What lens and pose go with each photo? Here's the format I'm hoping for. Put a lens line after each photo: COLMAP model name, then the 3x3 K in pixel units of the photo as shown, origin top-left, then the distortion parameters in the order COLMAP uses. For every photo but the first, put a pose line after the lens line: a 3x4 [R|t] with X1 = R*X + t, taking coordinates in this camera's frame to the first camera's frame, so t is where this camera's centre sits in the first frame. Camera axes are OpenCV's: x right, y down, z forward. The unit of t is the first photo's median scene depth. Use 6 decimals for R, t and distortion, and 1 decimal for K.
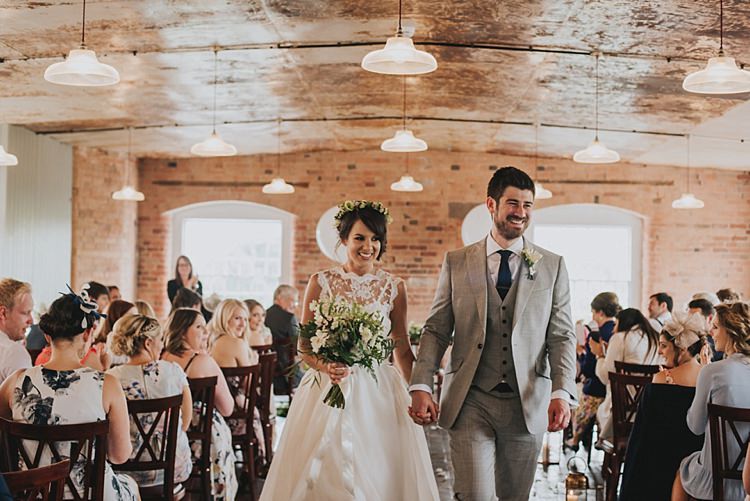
lens RADIAL K [[1071.7, 0, 375.2], [0, 1071.7, 251.1], [0, 0, 1]] dist [-0.111714, 0.000000]
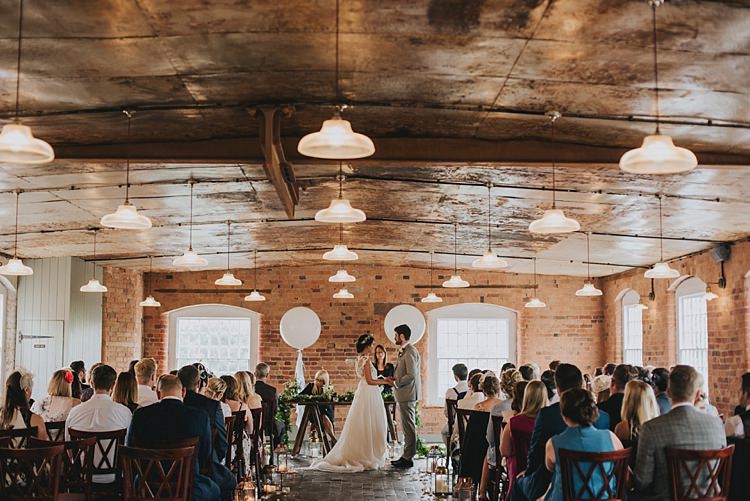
lens RADIAL K [[1071.7, 0, 376.0], [0, 1071.7, 250.9], [0, 0, 1]] dist [-0.111714, 0.000000]
pose [[0.998065, -0.009561, 0.061444, -0.012281], [0.014294, 0.996923, -0.077067, -0.006444], [-0.060518, 0.077796, 0.995131, -0.365947]]
